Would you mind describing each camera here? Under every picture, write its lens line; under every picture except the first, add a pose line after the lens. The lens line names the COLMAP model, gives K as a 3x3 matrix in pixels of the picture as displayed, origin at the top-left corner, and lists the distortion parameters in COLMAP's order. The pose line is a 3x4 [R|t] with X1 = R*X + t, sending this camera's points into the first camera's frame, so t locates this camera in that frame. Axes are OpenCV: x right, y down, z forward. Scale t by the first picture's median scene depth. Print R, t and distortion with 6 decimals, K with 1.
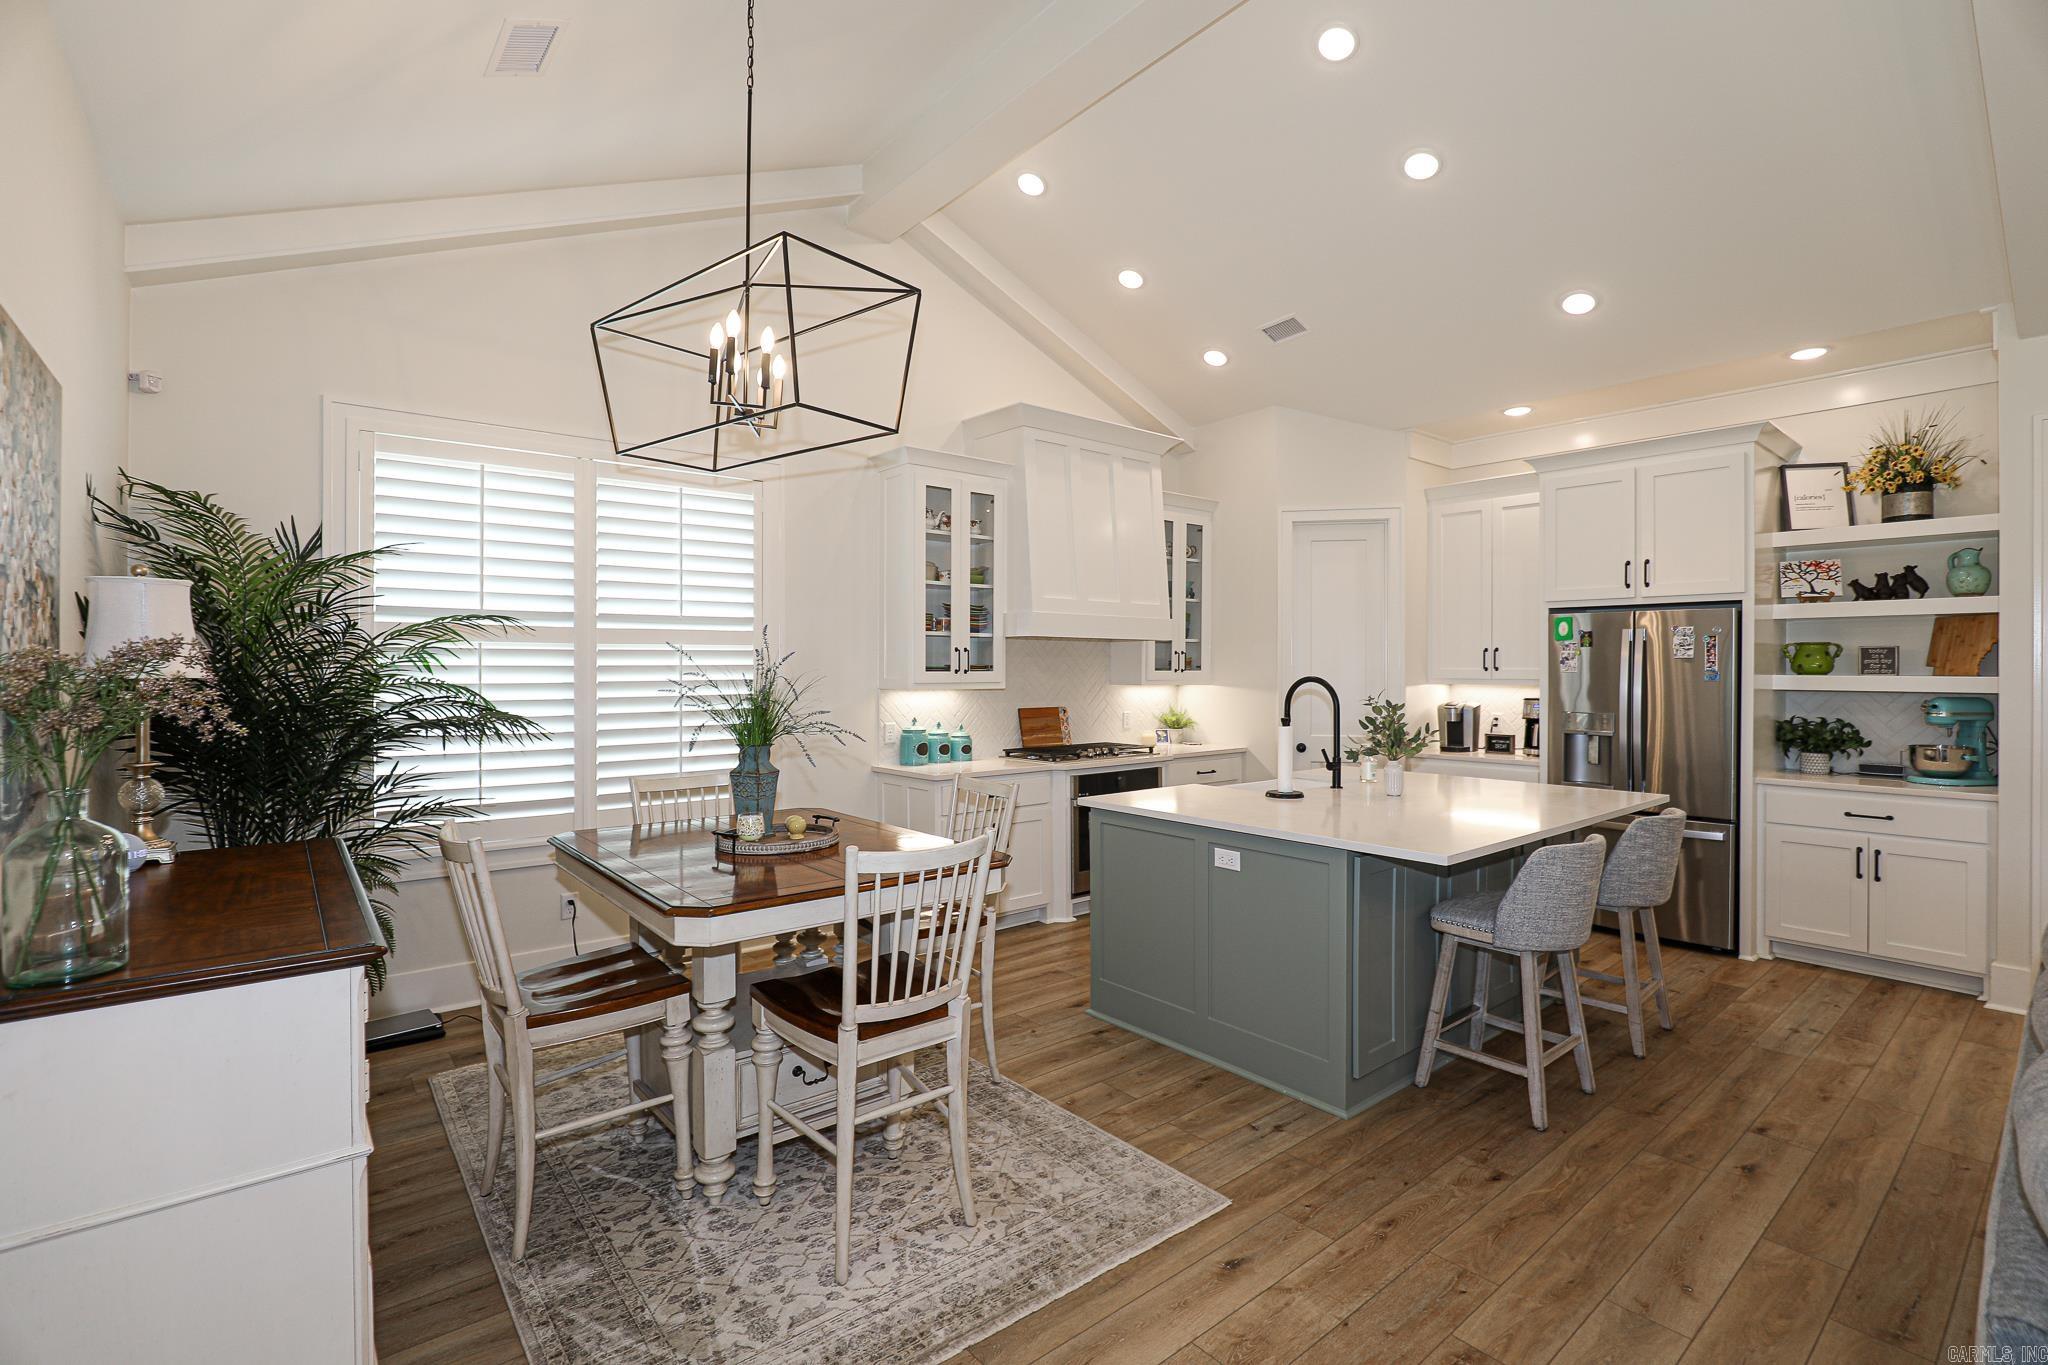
lens RADIAL K [[930.9, 0, 1030.2], [0, 930.9, 671.3], [0, 0, 1]] dist [-0.009734, 0.003120]
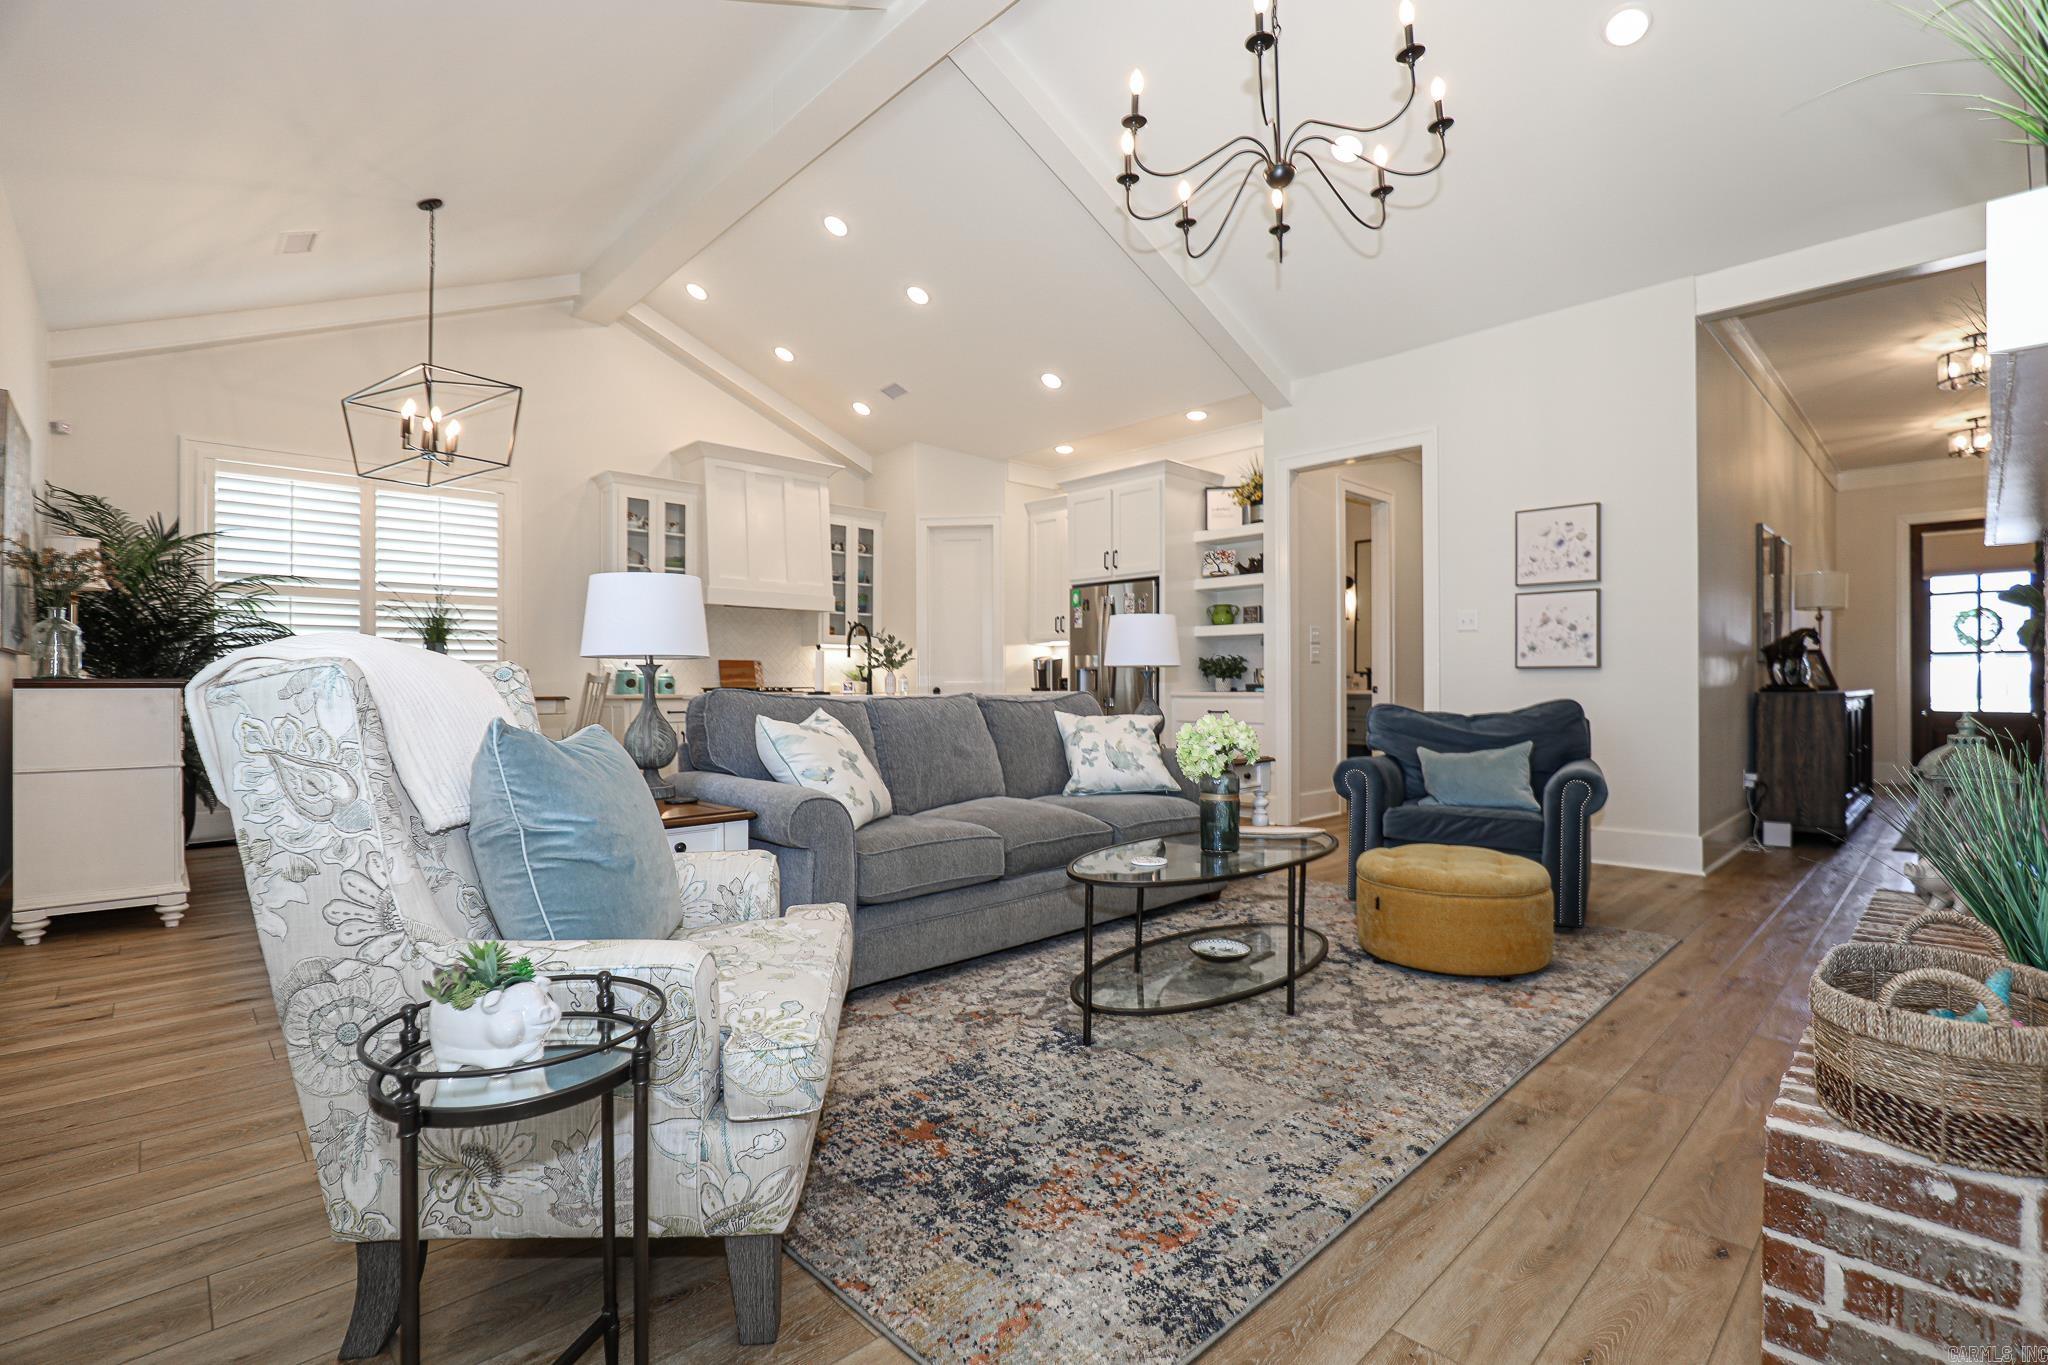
lens RADIAL K [[930.9, 0, 1019.9], [0, 930.9, 687.9], [0, 0, 1]] dist [-0.009734, 0.003120]
pose [[0.997460, -0.006736, 0.070914, 0.421870], [0.007090, 0.999964, -0.004735, 0.114238], [-0.070880, 0.005226, 0.997471, -0.514412]]
